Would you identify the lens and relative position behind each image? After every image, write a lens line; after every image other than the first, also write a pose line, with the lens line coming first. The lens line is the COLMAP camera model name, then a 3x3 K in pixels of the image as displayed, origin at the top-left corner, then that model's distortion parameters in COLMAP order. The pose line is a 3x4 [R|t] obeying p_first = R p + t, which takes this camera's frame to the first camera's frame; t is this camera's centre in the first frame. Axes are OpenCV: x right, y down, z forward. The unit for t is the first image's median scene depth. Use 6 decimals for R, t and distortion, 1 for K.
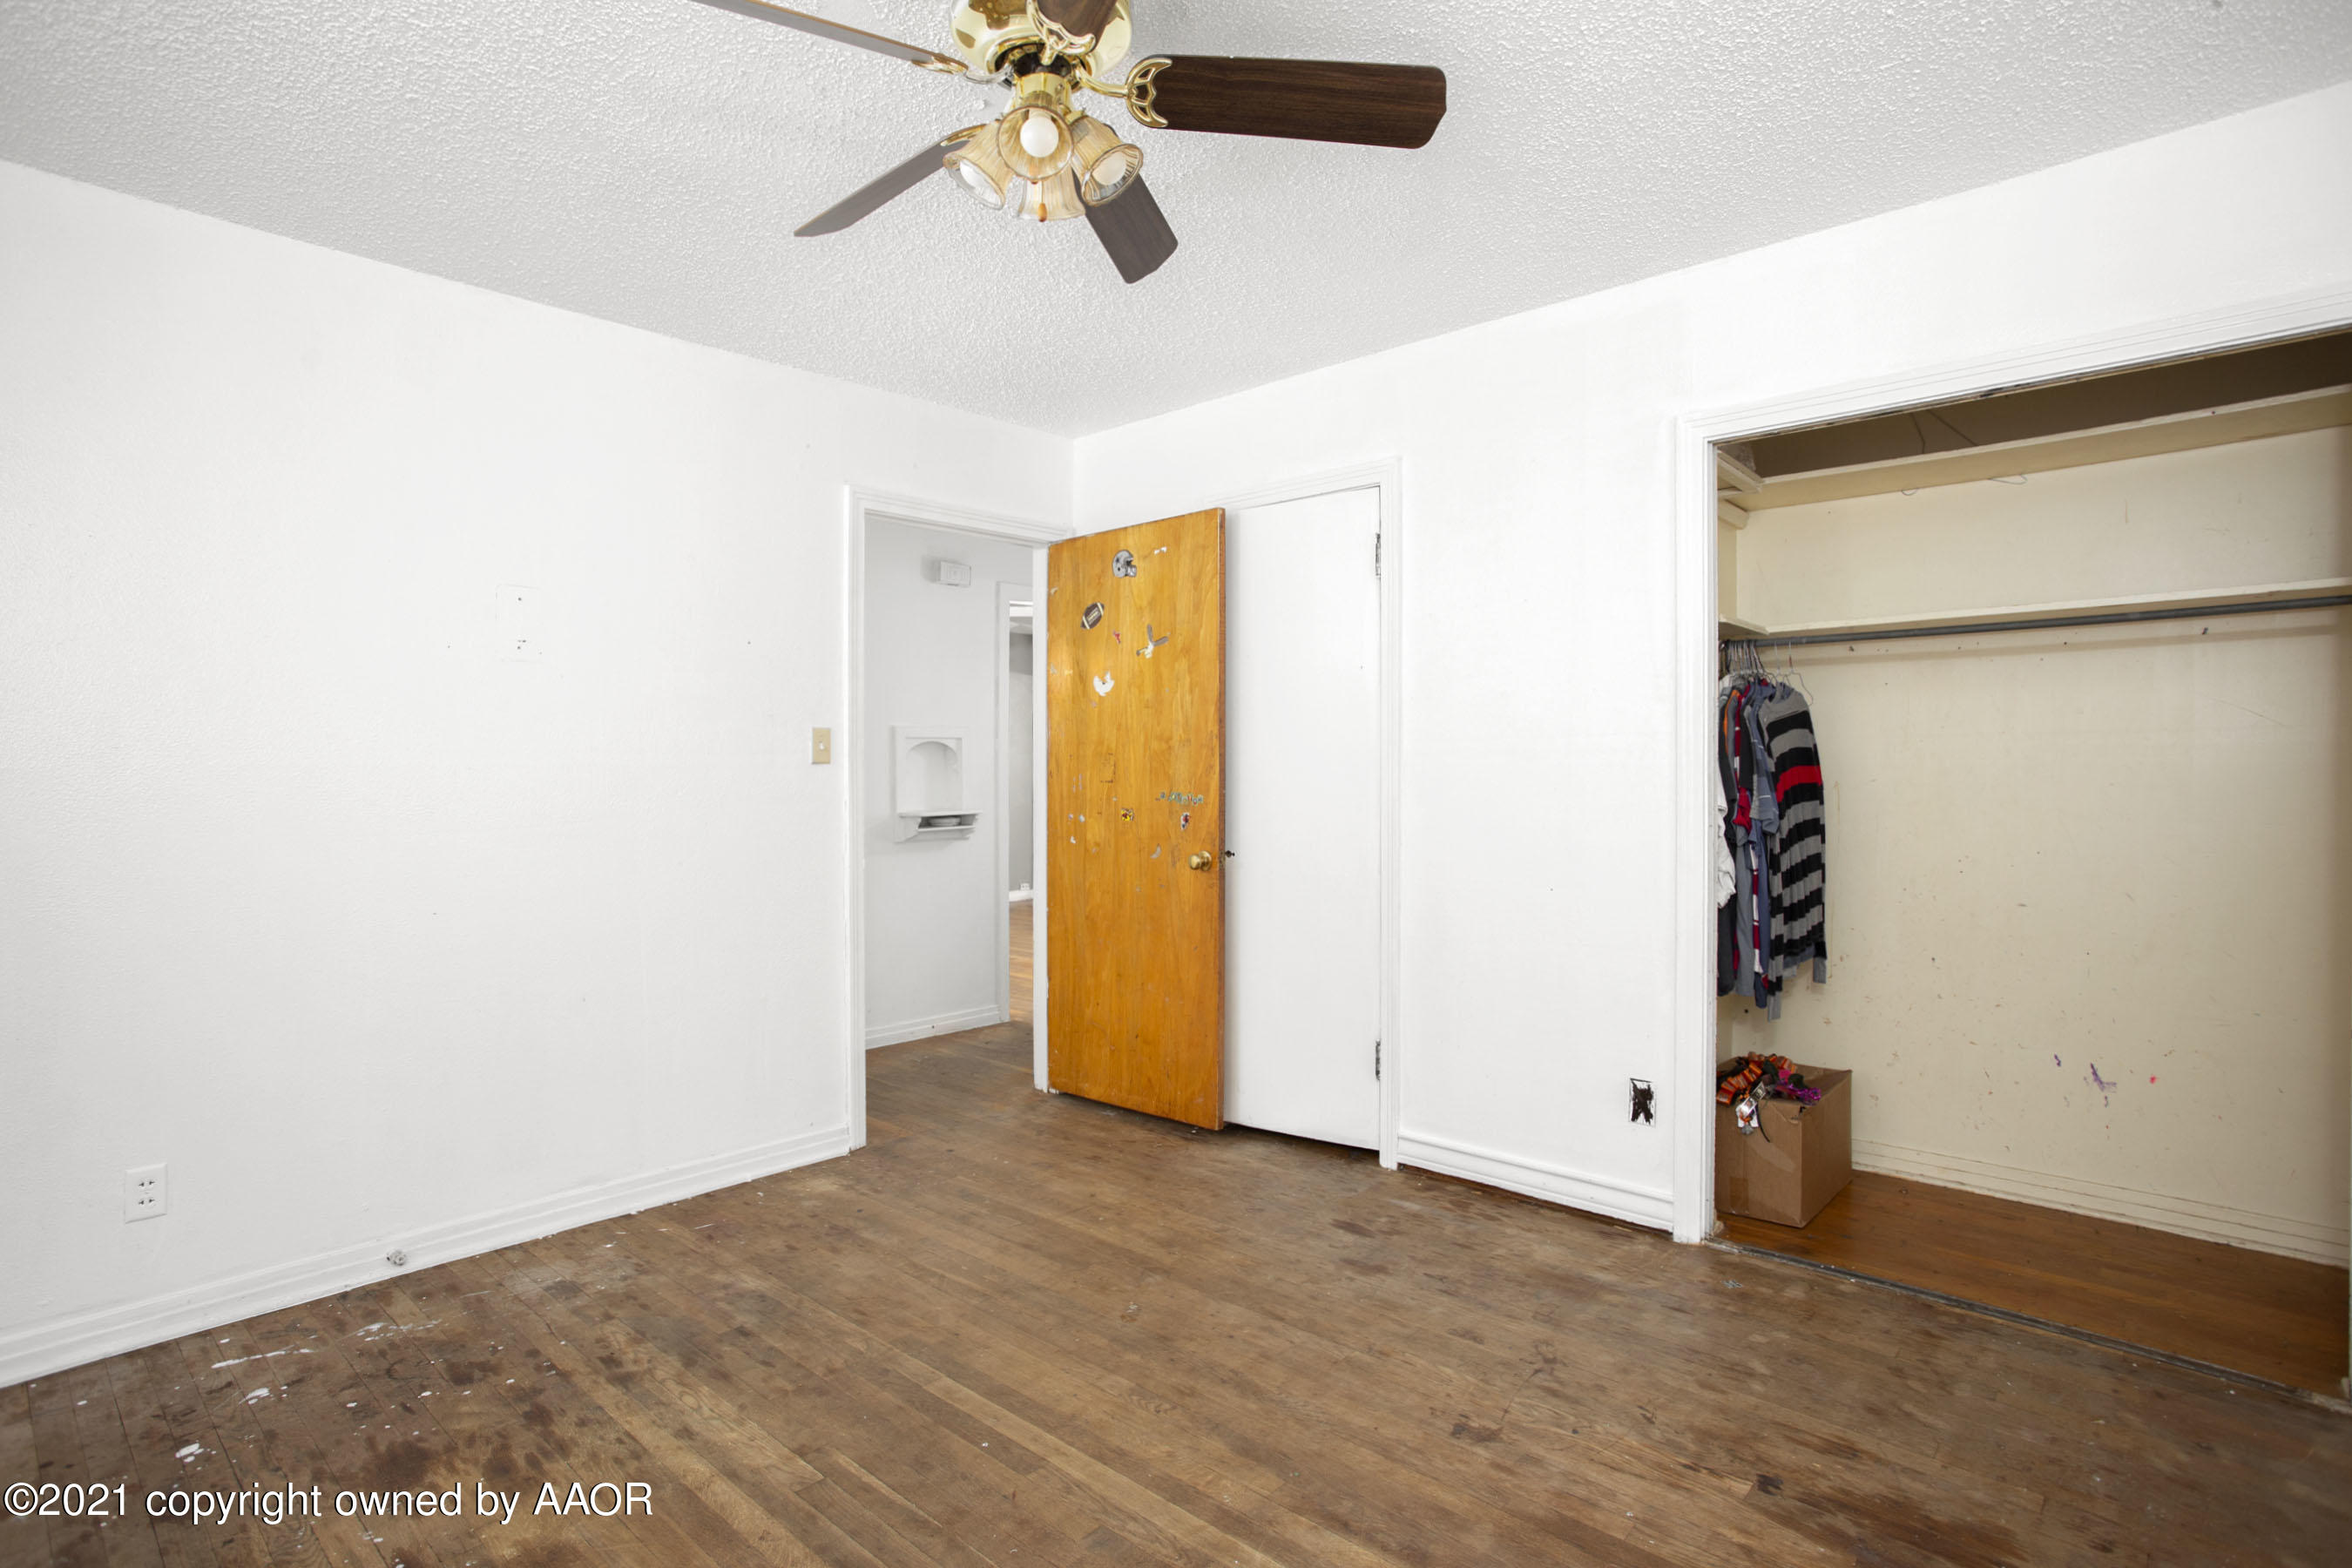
lens RADIAL K [[1151.8, 0, 1177.1], [0, 1151.8, 772.3], [0, 0, 1]] dist [-0.054892, 0.020498]
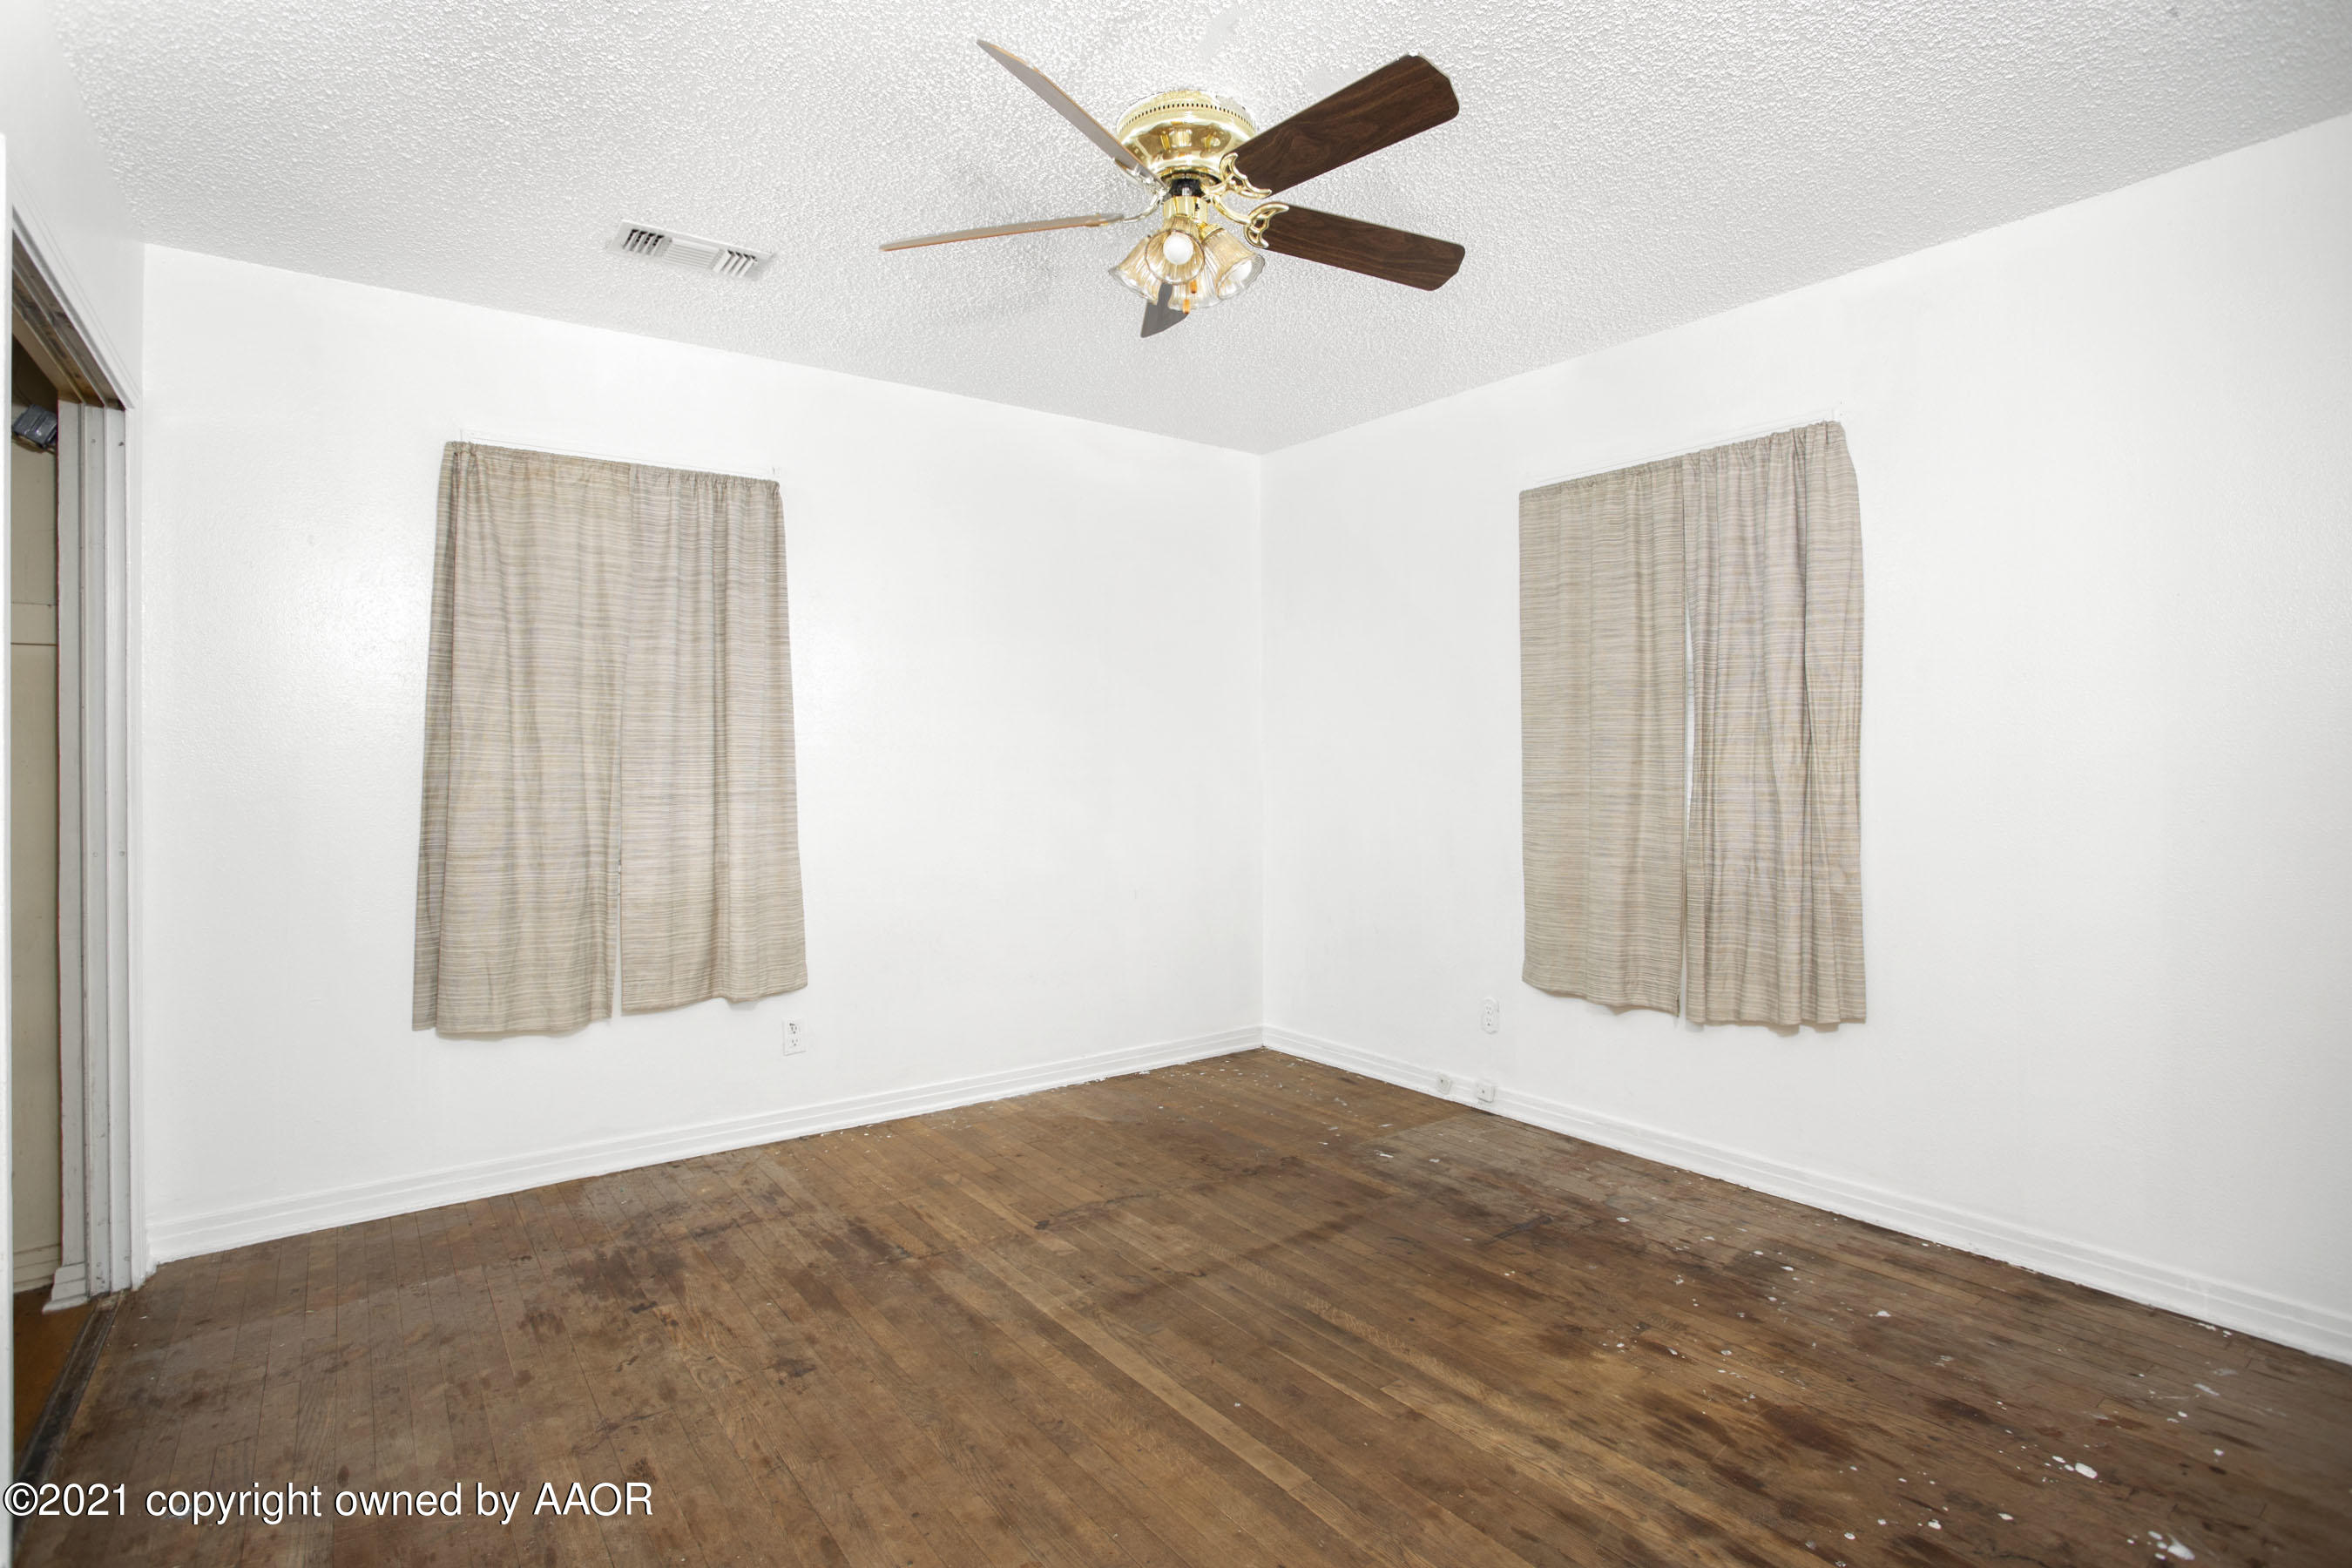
lens RADIAL K [[1151.8, 0, 1177.1], [0, 1151.8, 772.3], [0, 0, 1]] dist [-0.054892, 0.020498]
pose [[-0.979694, 0.008846, 0.200301, -0.326088], [0.012198, 0.999805, 0.015504, -0.001624], [-0.200125, 0.017633, -0.979612, 2.001247]]
